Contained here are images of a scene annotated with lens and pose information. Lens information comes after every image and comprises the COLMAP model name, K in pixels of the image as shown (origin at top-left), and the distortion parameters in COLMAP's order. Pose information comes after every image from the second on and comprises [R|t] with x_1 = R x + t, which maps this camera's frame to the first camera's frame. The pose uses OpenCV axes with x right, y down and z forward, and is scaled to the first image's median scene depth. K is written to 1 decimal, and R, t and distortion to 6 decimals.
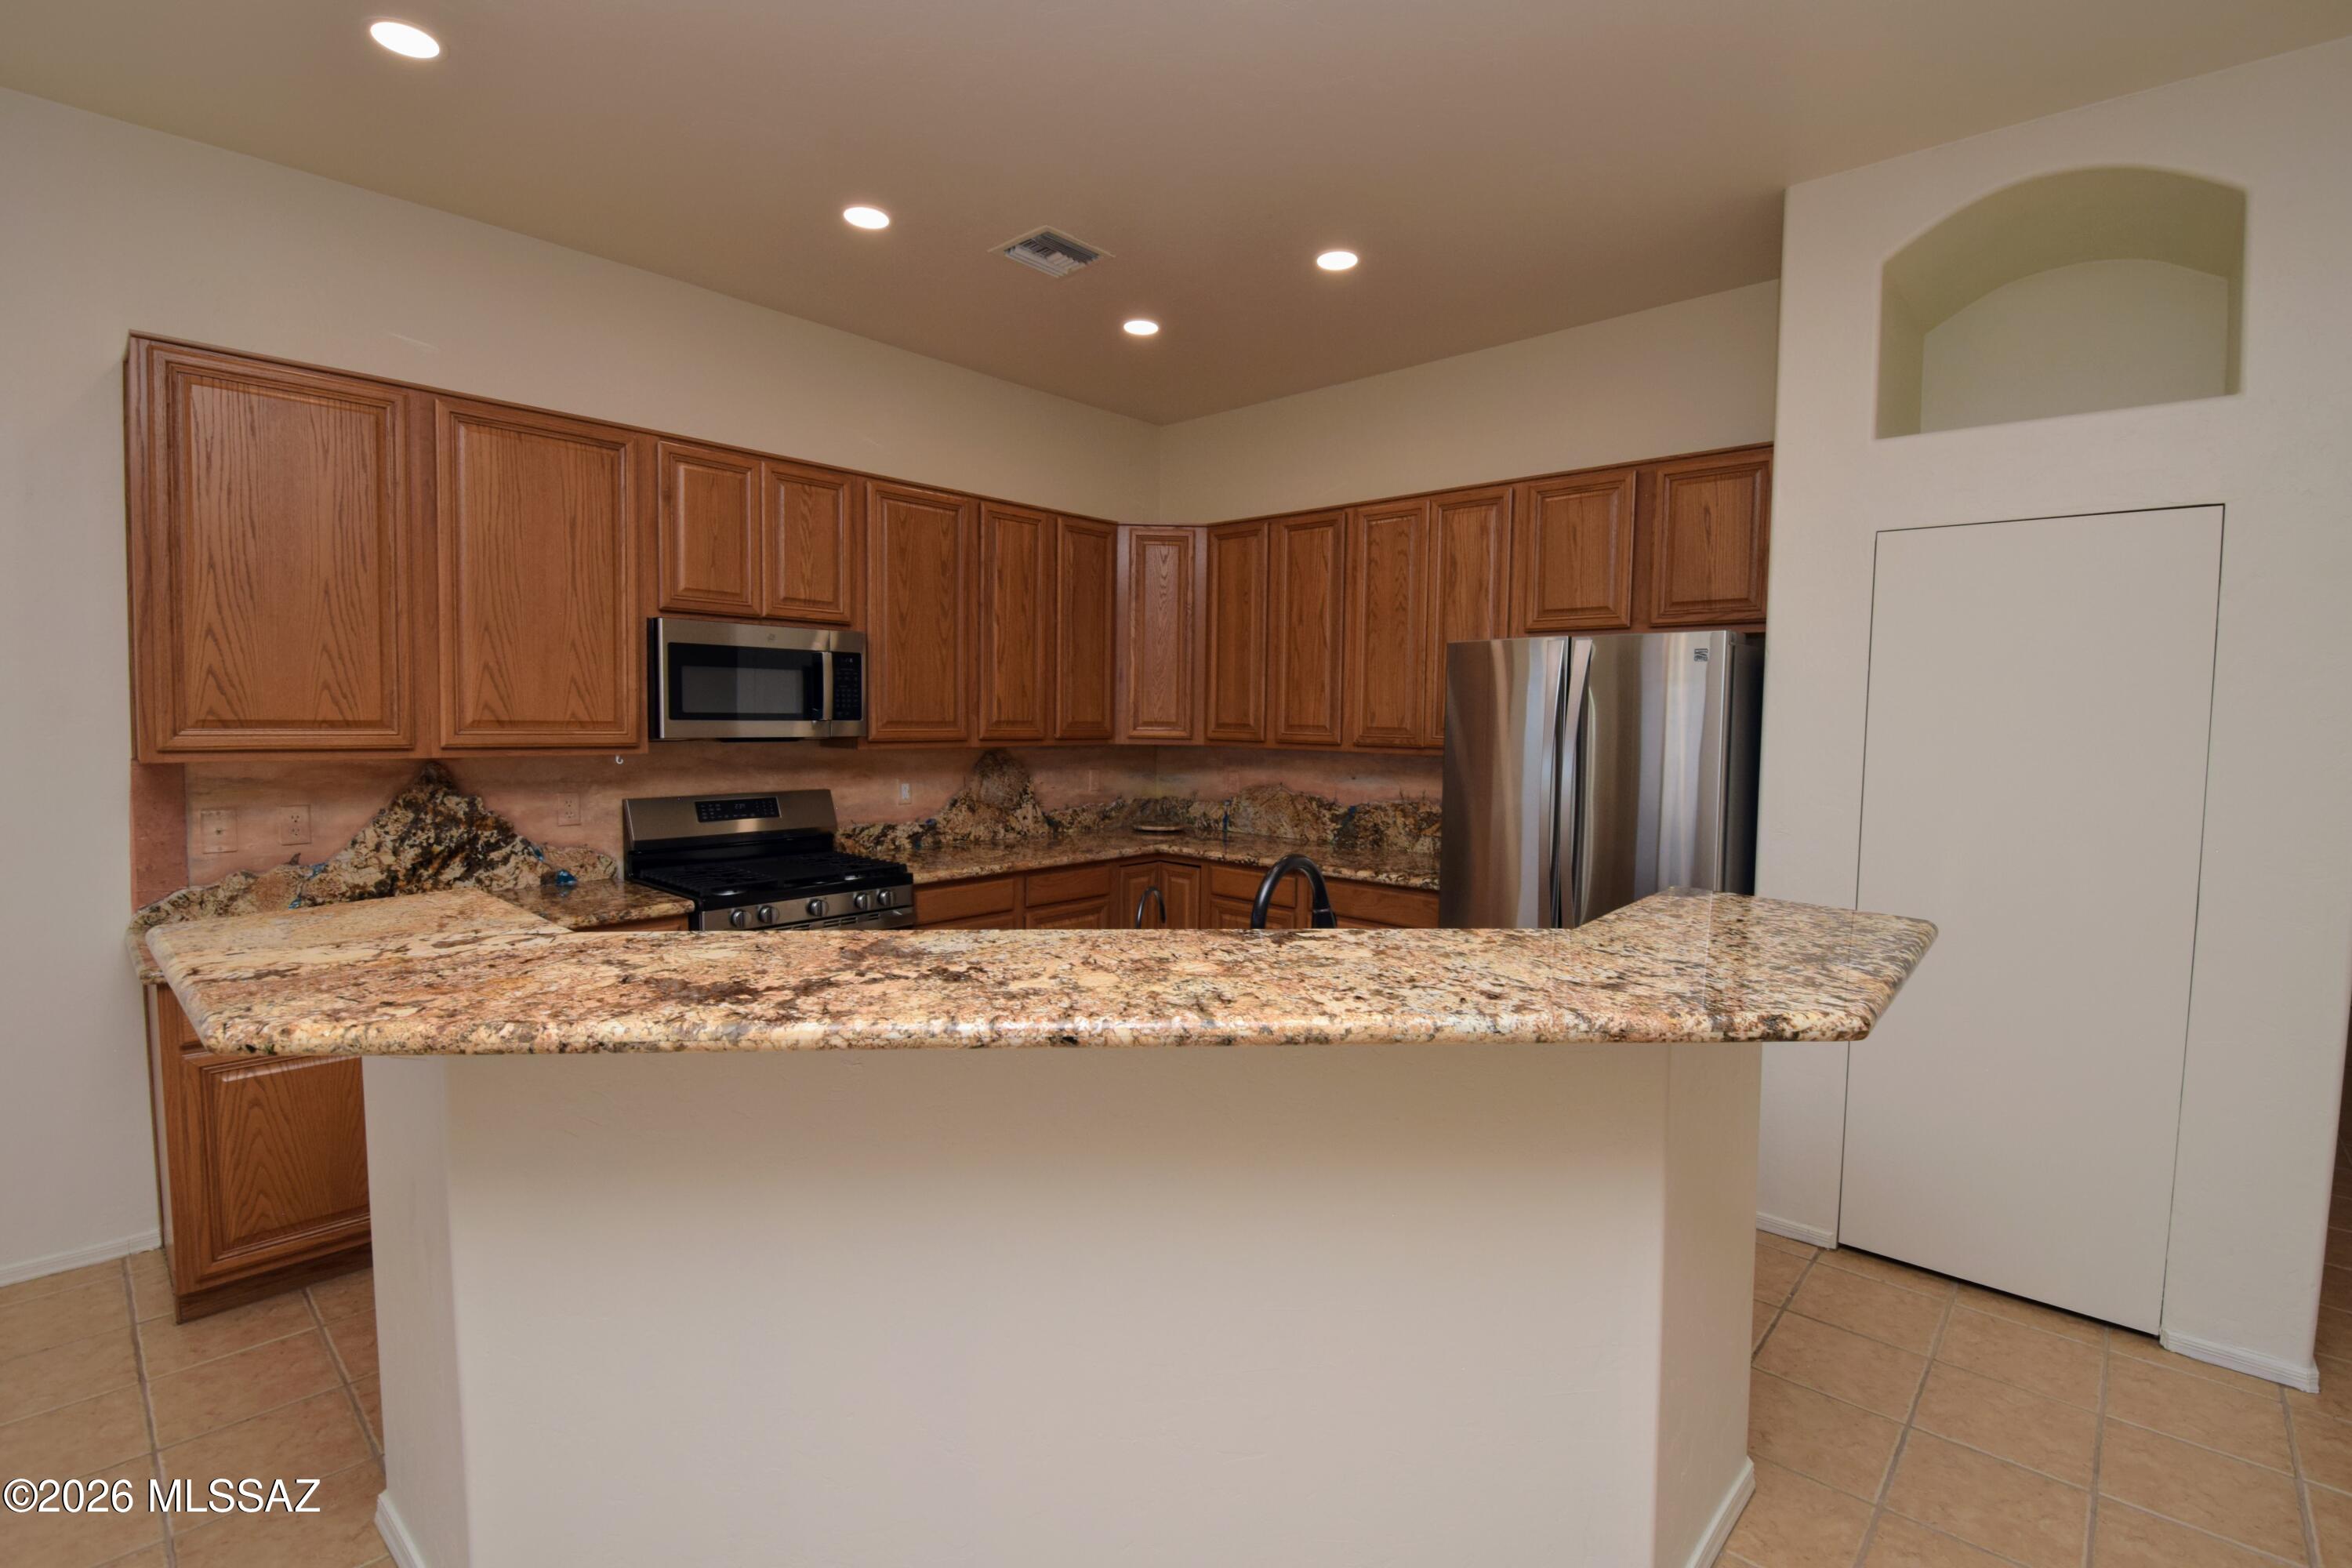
lens RADIAL K [[1060.1, 0, 1204.1], [0, 1060.1, 771.8], [0, 0, 1]] dist [0.019745, -0.027280]
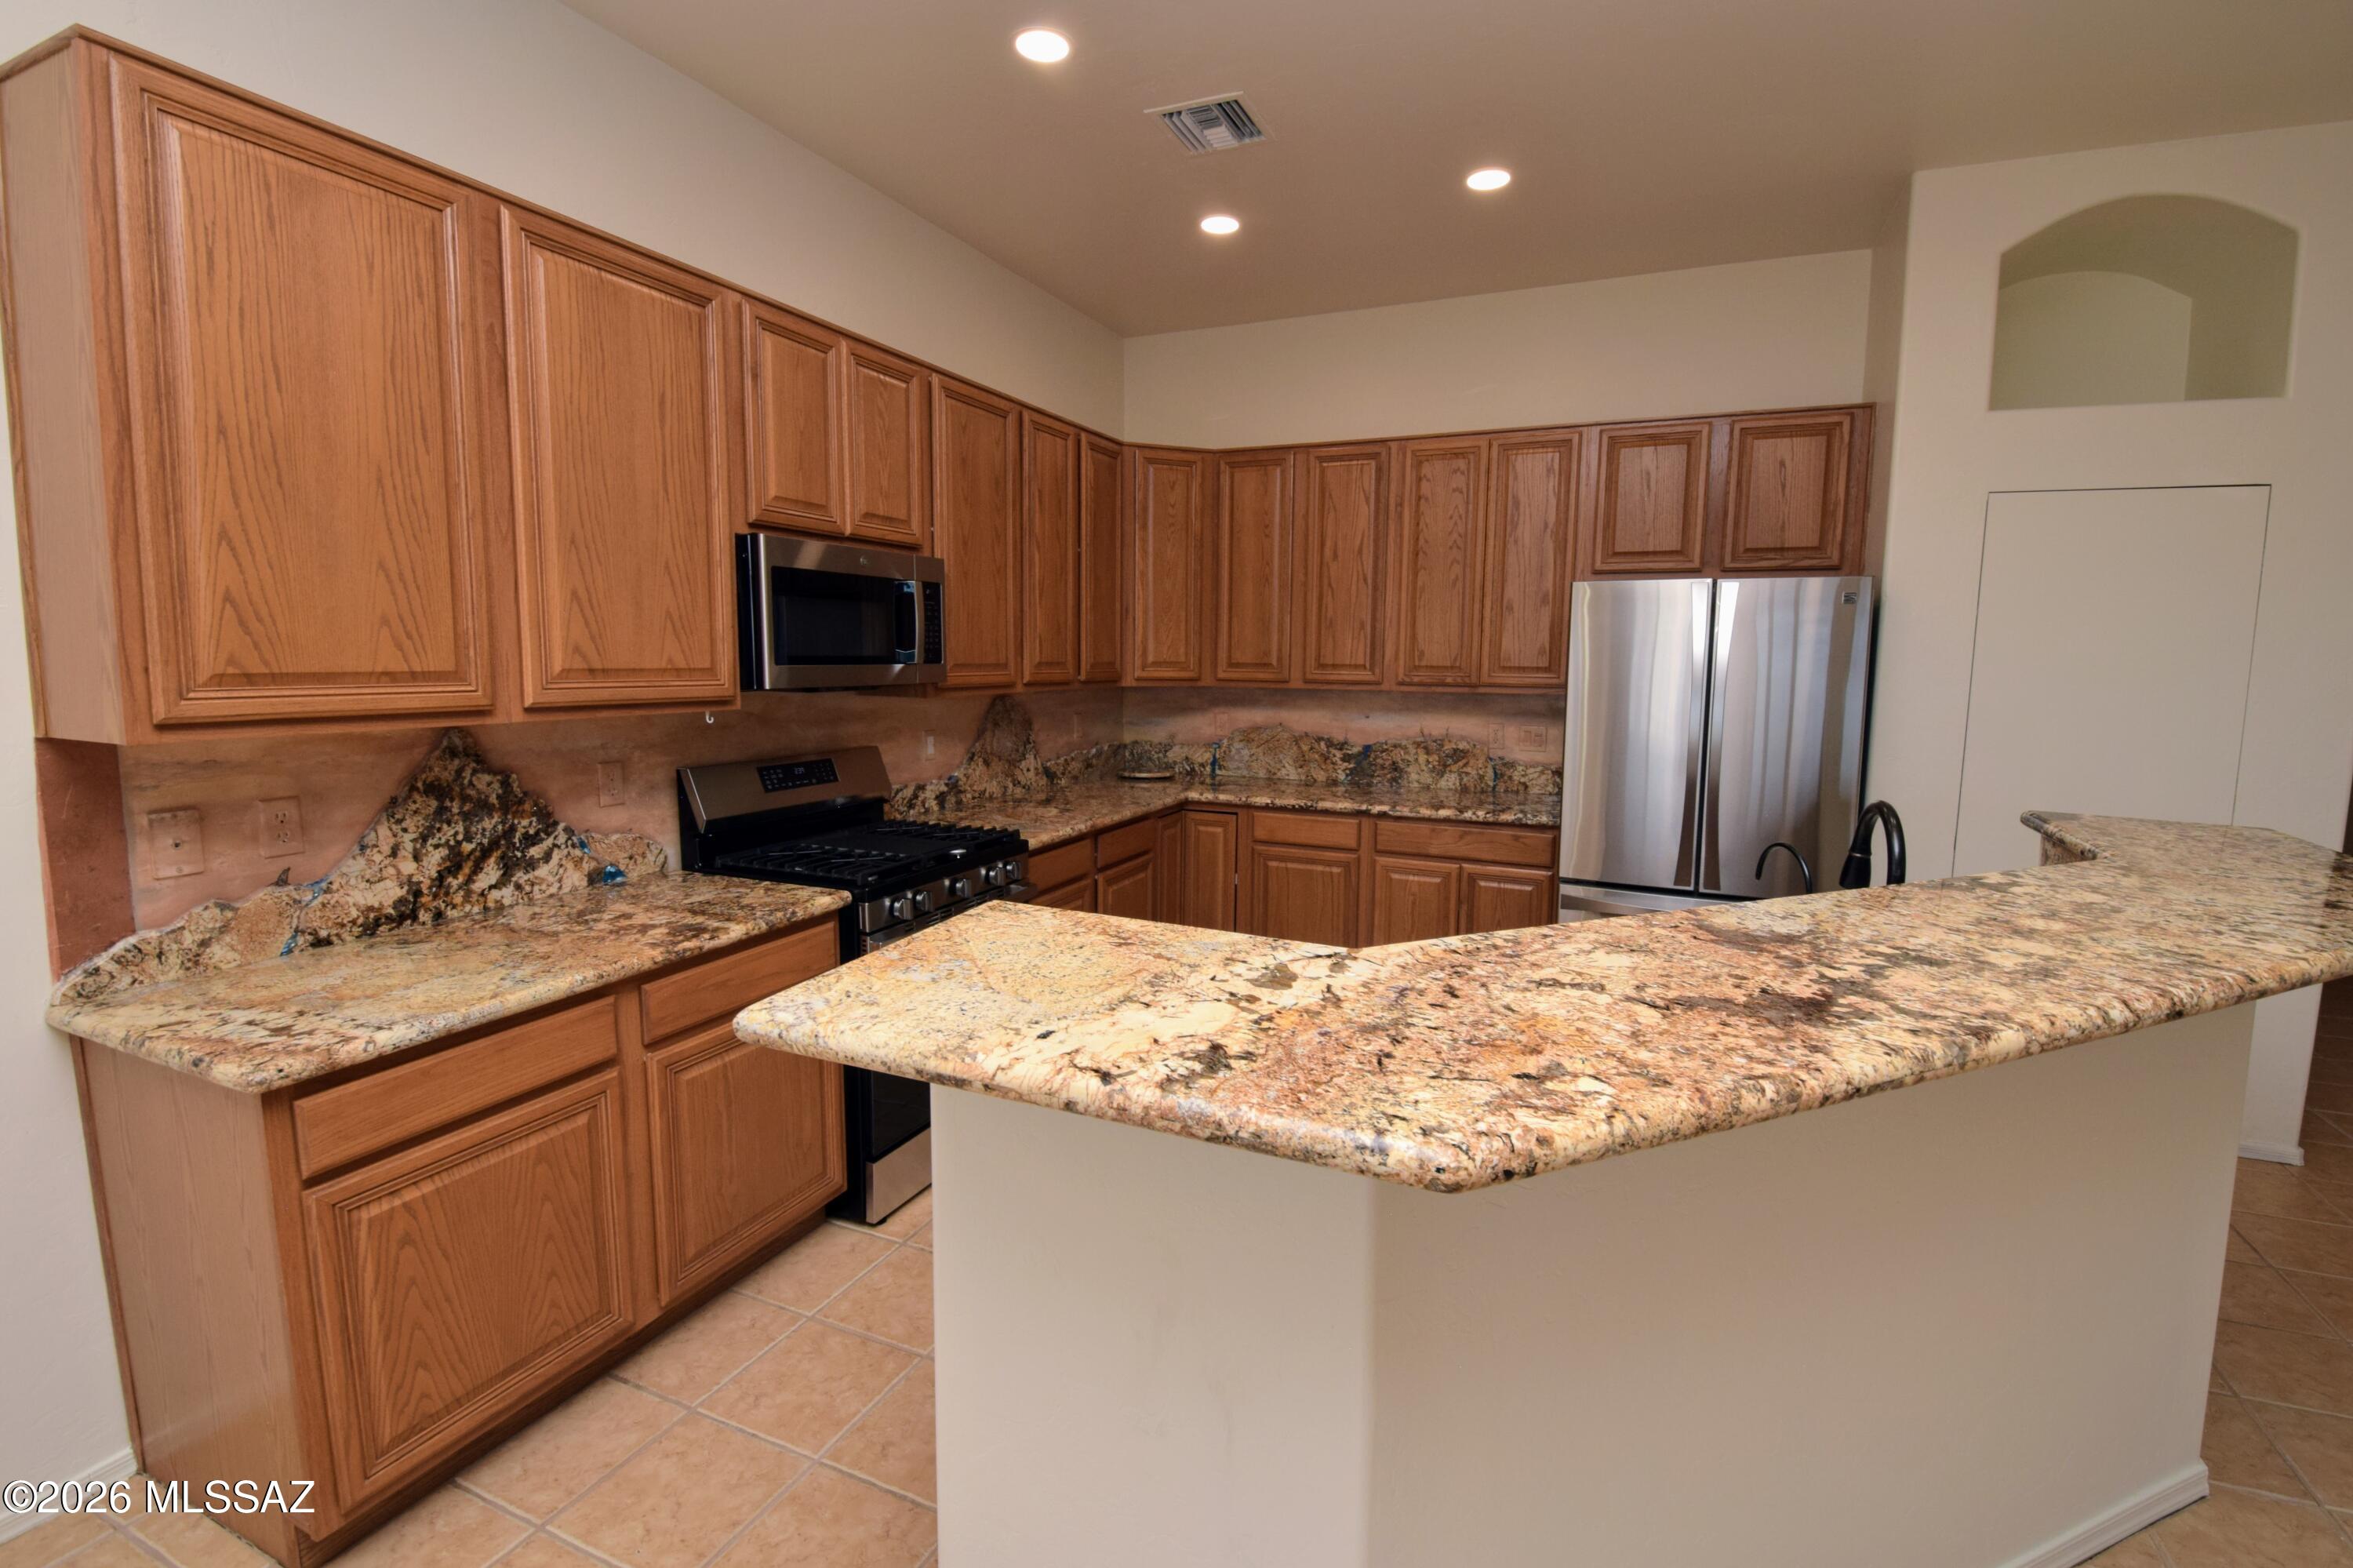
lens RADIAL K [[1049.4, 0, 1198.9], [0, 1049.4, 771.8], [0, 0, 1]] dist [0.020285, -0.026980]
pose [[0.945730, -0.041467, 0.322297, -0.434666], [0.021584, 0.997650, 0.065025, -0.013435], [-0.324236, -0.054540, 0.944403, 0.150059]]
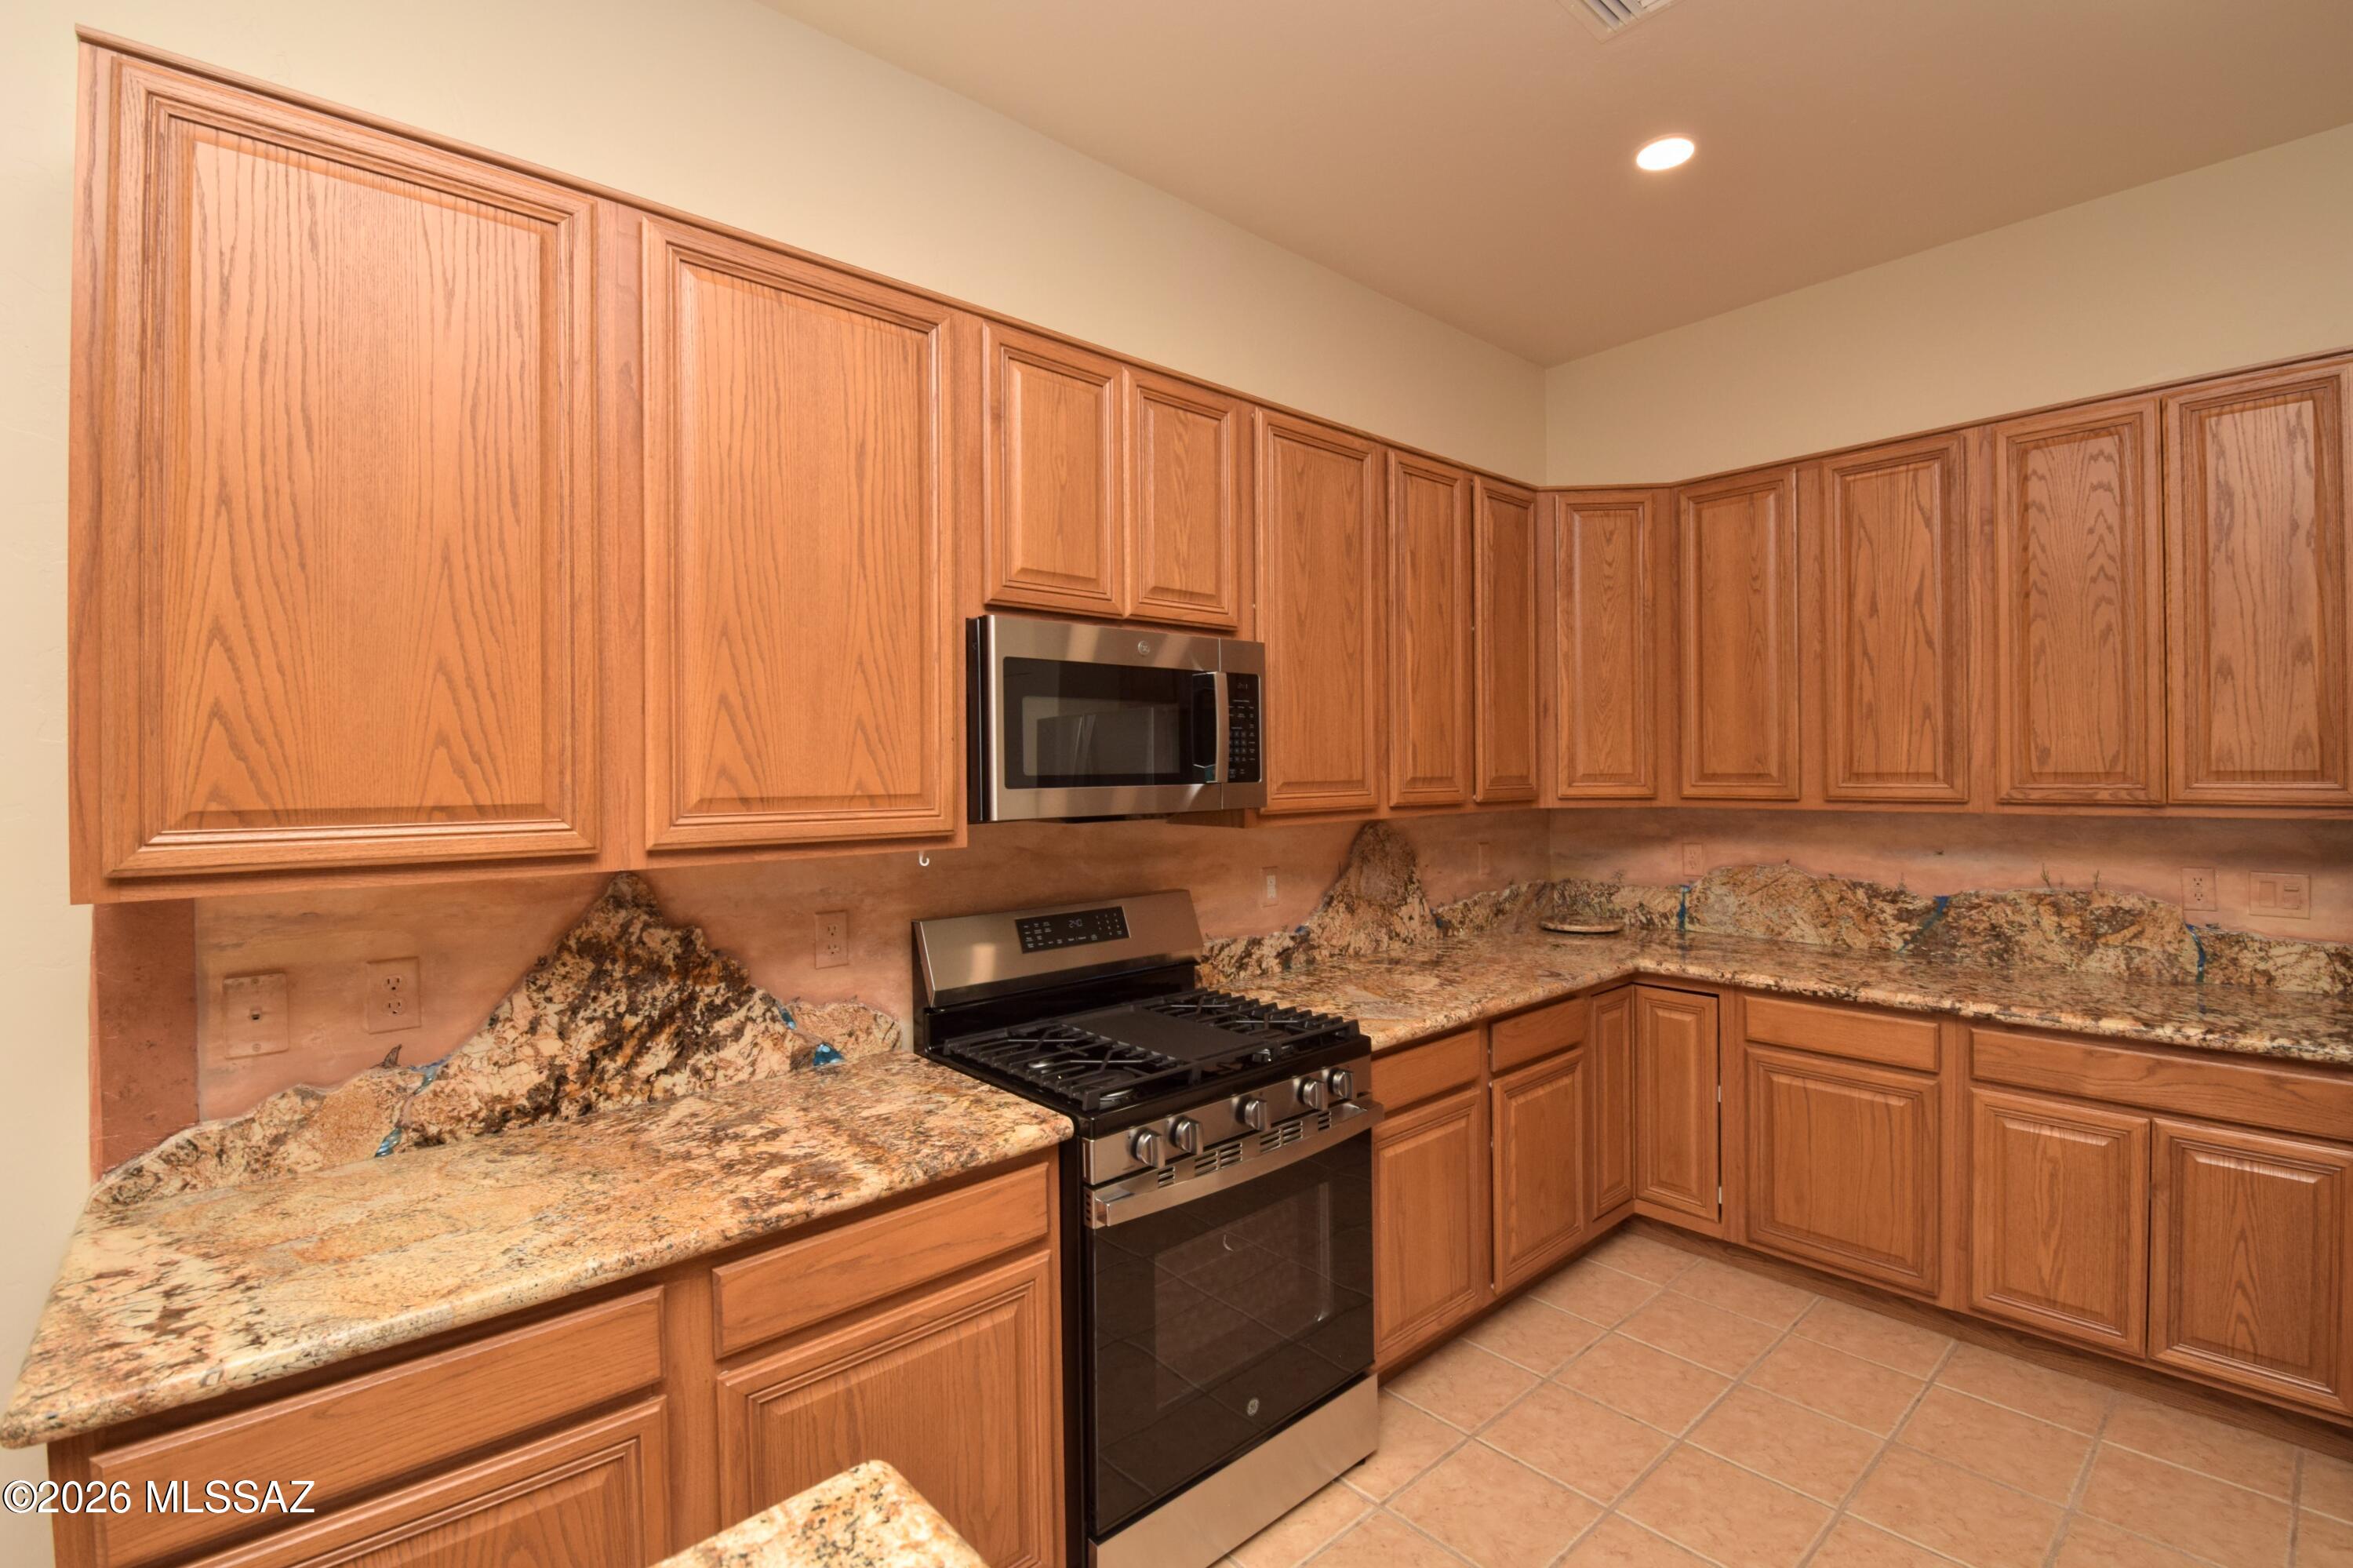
lens RADIAL K [[1049.4, 0, 1198.9], [0, 1049.4, 771.8], [0, 0, 1]] dist [0.020285, -0.026980]
pose [[0.994753, -0.025712, -0.099025, -0.320958], [0.020366, 0.998299, -0.054626, -0.023152], [0.100261, 0.052323, 0.993584, 0.412498]]
